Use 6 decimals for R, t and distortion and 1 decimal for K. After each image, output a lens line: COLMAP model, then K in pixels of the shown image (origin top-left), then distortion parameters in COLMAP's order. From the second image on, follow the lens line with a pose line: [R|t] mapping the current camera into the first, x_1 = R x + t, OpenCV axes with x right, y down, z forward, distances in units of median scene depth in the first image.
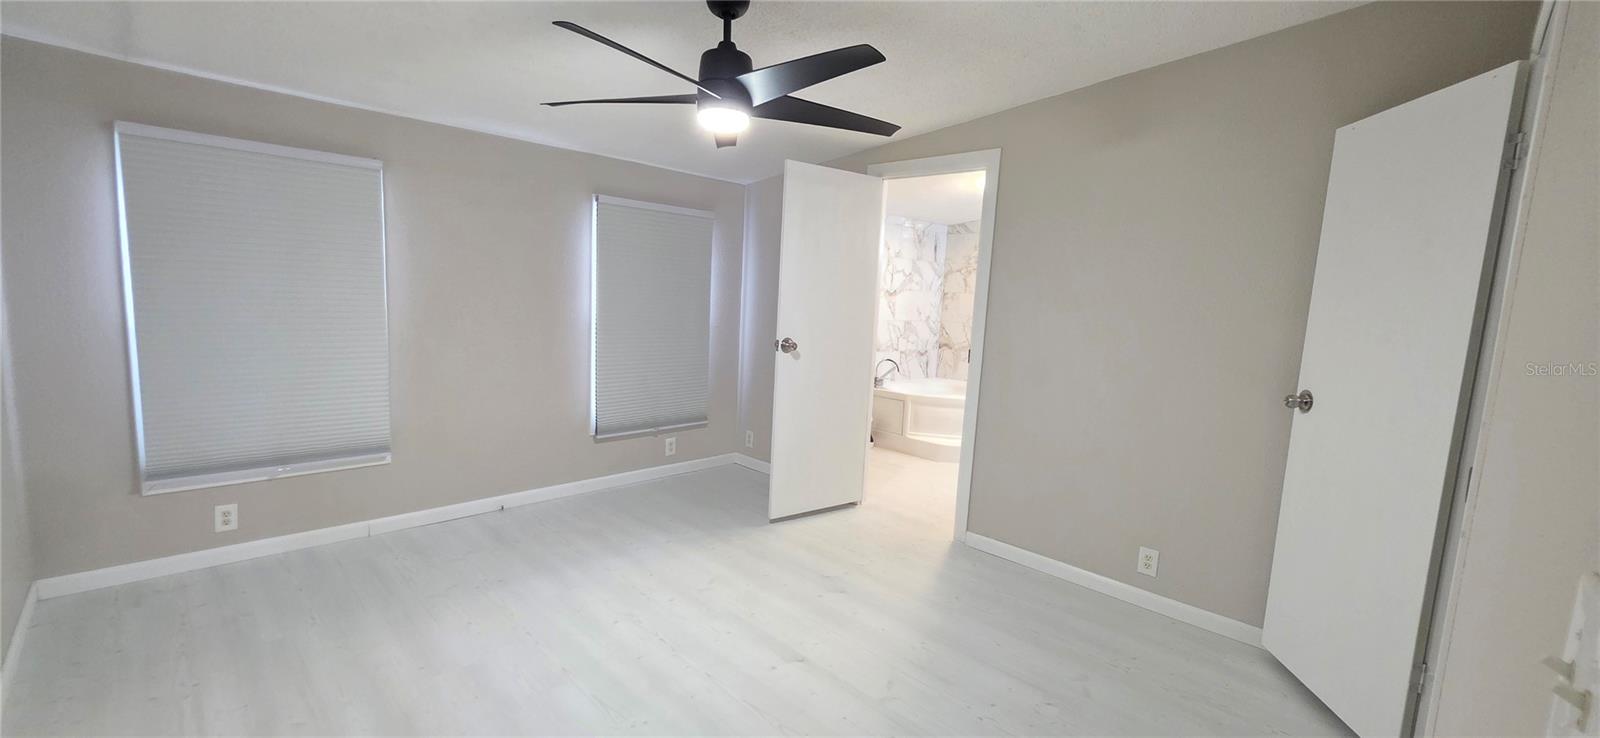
lens RADIAL K [[643.1, 0, 797.1], [0, 643.1, 378.0], [0, 0, 1]] dist [0.000510, -0.000077]
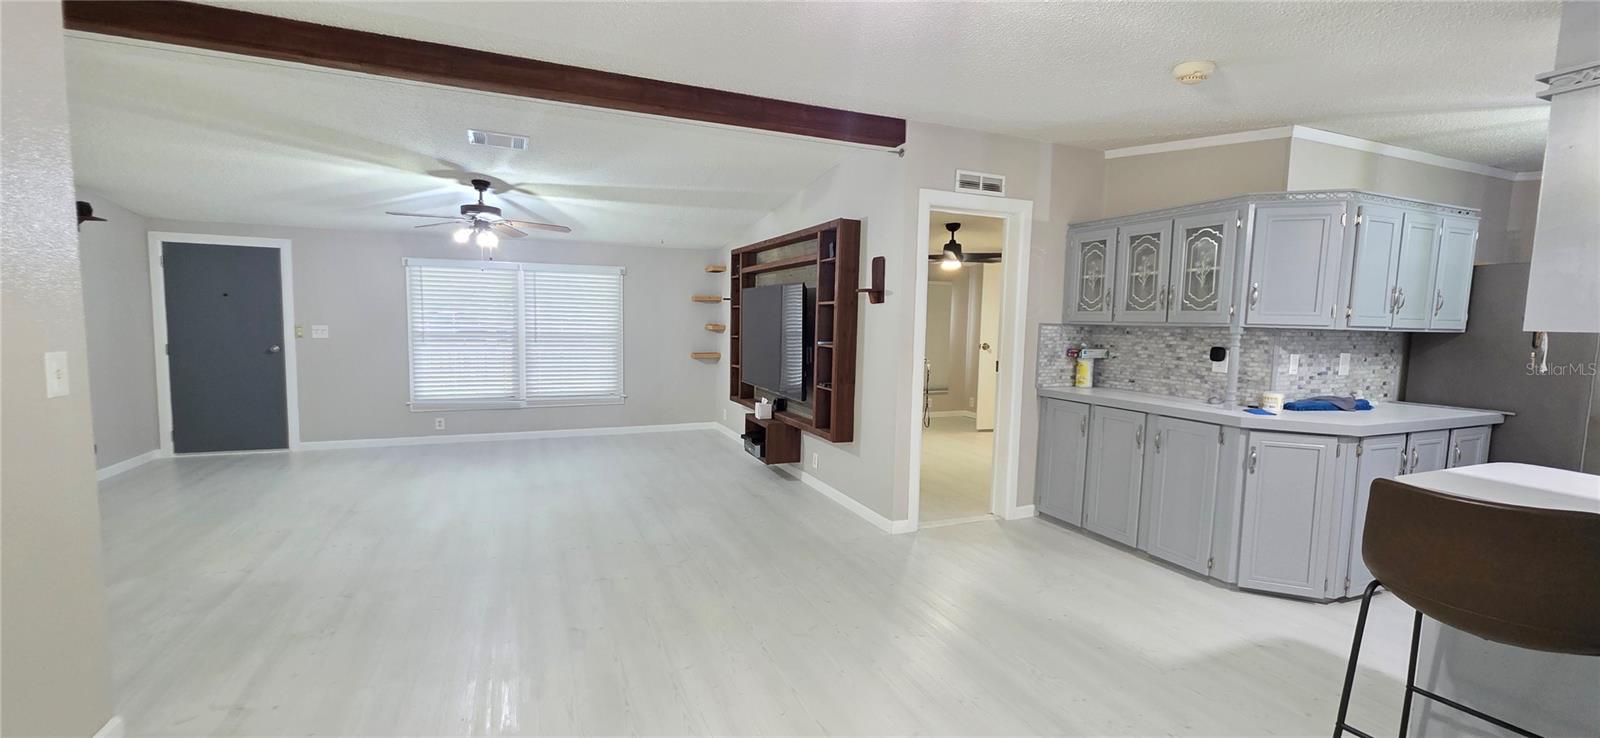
lens RADIAL K [[643.1, 0, 800.2], [0, 643.1, 375.2], [0, 0, 1]] dist [0.000510, -0.000077]
pose [[0.925666, 0.018976, -0.377865, 0.046731], [-0.032561, 0.999031, -0.029596, 0.026496], [0.376938, 0.039699, 0.925387, -0.249249]]
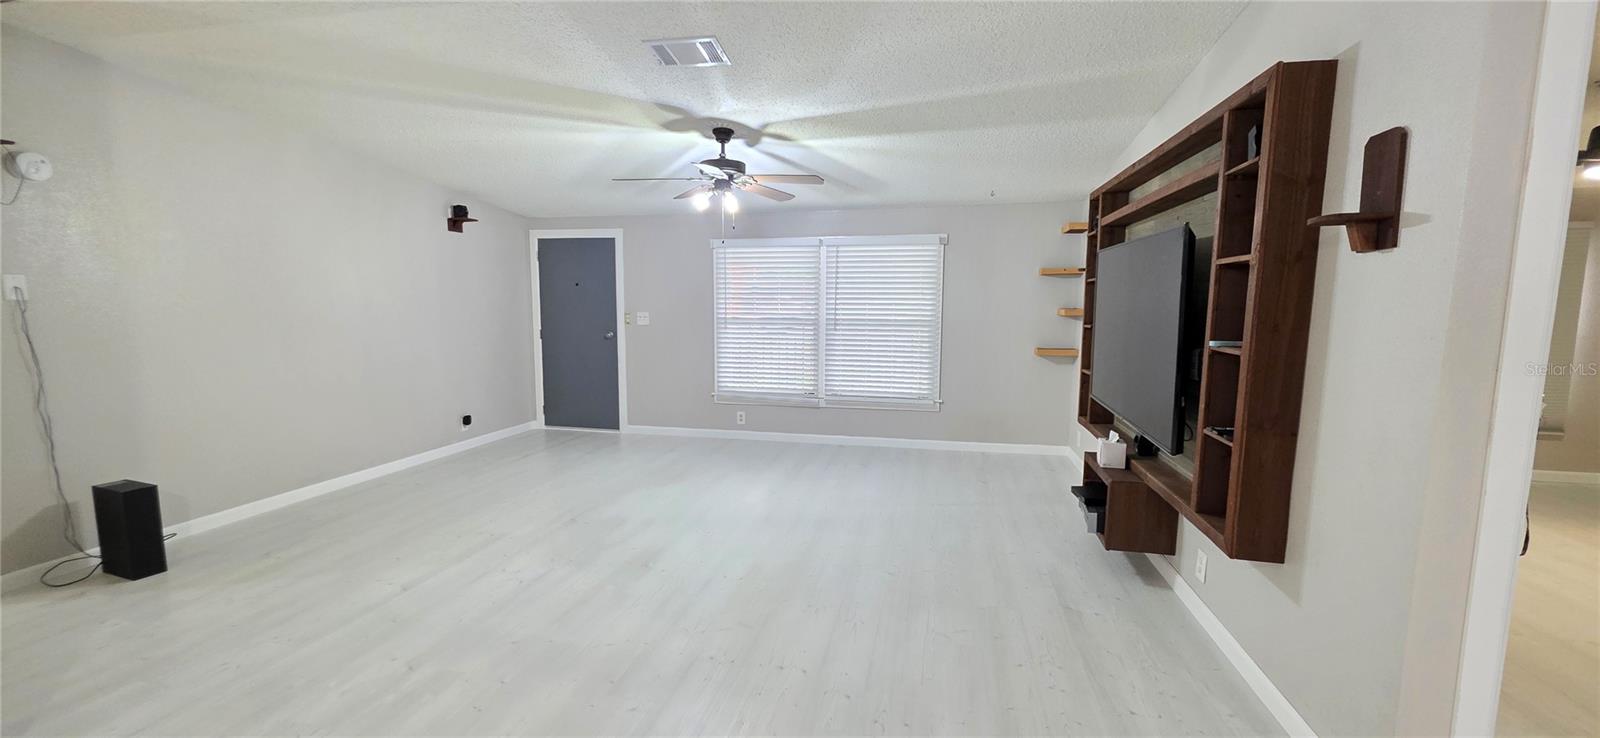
lens RADIAL K [[643.1, 0, 797.1], [0, 643.1, 374.8], [0, 0, 1]] dist [0.000510, -0.000077]
pose [[0.527451, 0.069300, -0.846755, -0.173803], [-0.083524, 0.996069, 0.029492, -0.069828], [0.845470, 0.055169, 0.531166, 0.628757]]
